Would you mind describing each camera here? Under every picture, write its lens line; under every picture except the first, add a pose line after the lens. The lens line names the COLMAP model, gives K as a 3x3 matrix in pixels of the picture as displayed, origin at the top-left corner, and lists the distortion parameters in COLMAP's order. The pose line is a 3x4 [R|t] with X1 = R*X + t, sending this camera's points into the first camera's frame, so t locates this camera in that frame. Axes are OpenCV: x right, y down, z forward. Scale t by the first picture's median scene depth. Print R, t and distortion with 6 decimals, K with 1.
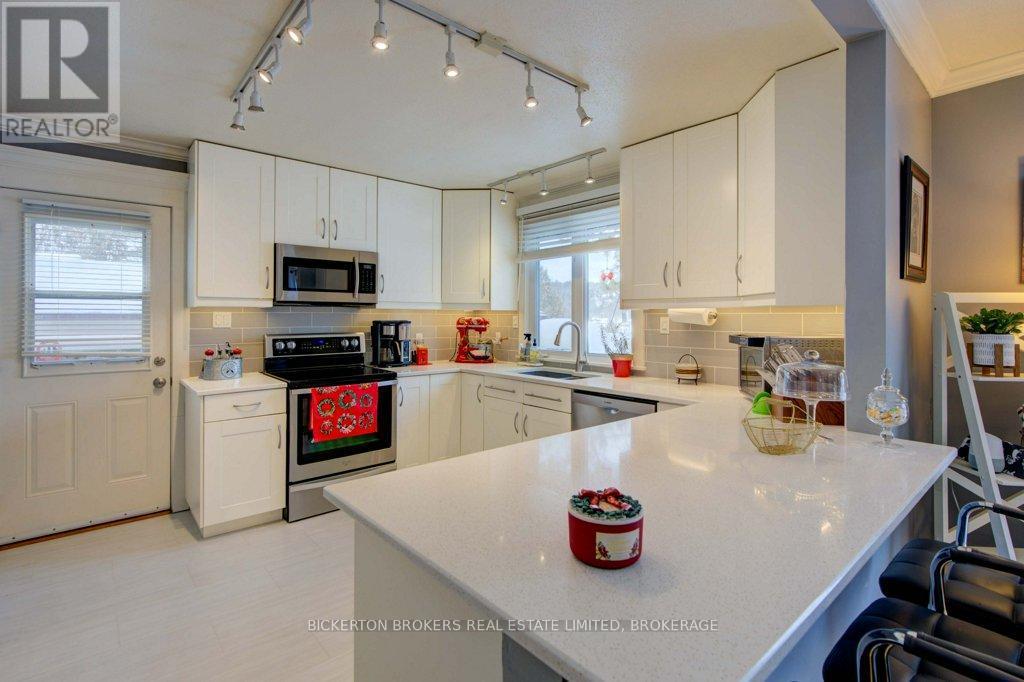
lens RADIAL K [[488.7, 0, 511.7], [0, 488.7, 309.6], [0, 0, 1]] dist [0.001722, 0.000579]
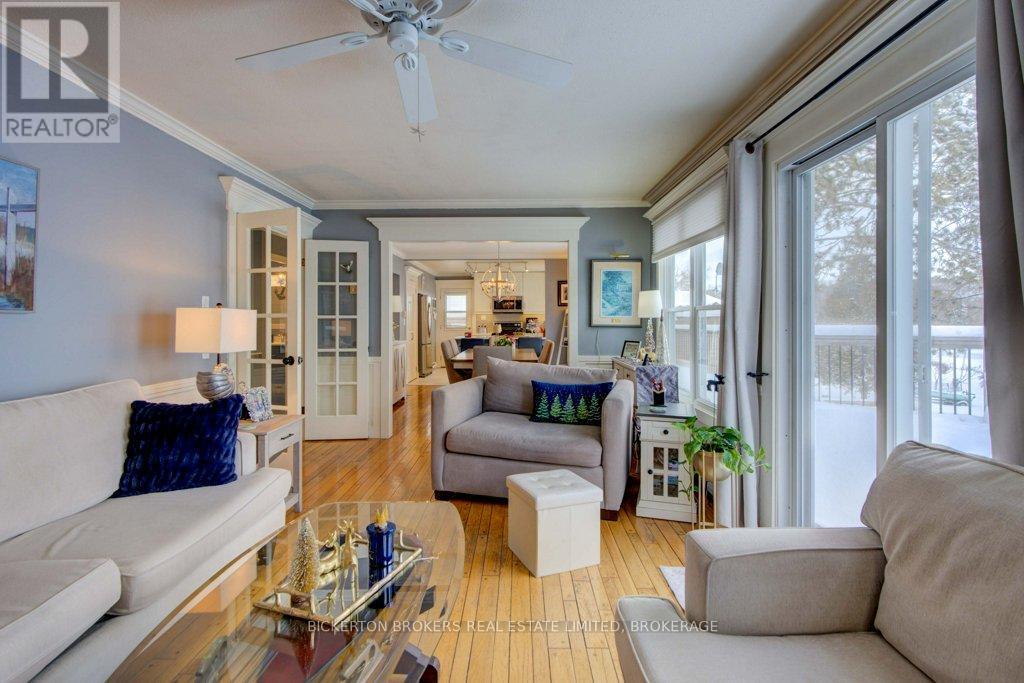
lens RADIAL K [[486.1, 0, 513.1], [0, 486.1, 320.9], [0, 0, 1]] dist [0.000376, 0.000128]
pose [[0.748469, -0.005683, -0.663146, 1.861172], [0.014413, 0.999866, 0.007699, 0.019150], [0.663013, -0.015321, 0.748451, -1.474665]]
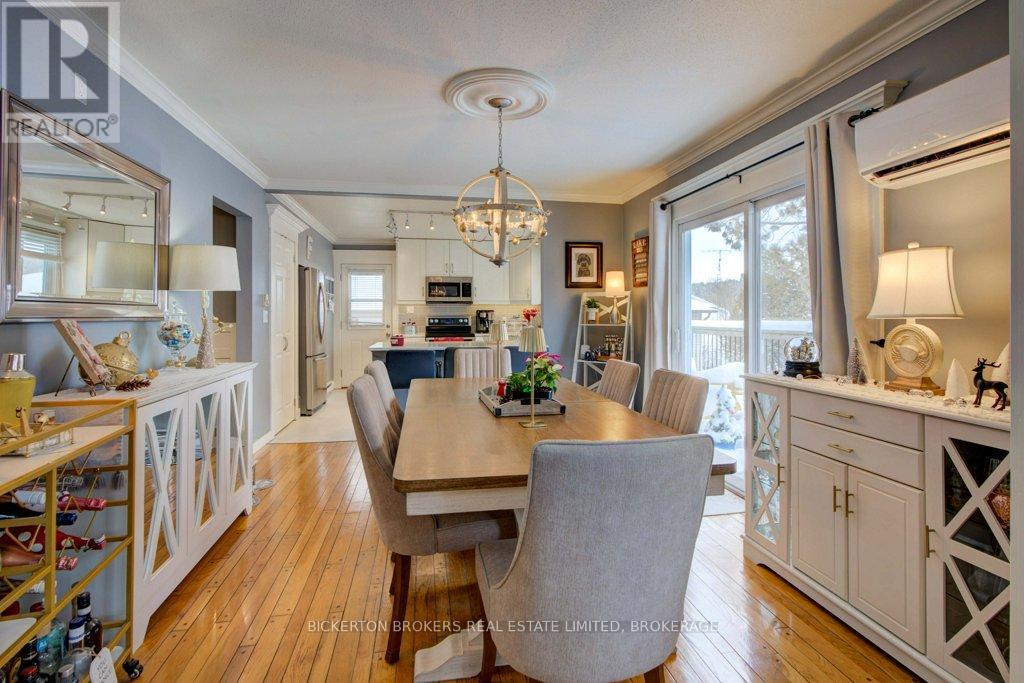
lens RADIAL K [[482.9, 0, 514.8], [0, 482.9, 312.9], [0, 0, 1]] dist [-0.001404, 0.000011]
pose [[0.865905, -0.007477, -0.500152, 0.955435], [0.012003, 0.999911, 0.005833, 0.027165], [0.500064, -0.011054, 0.865918, -0.725452]]
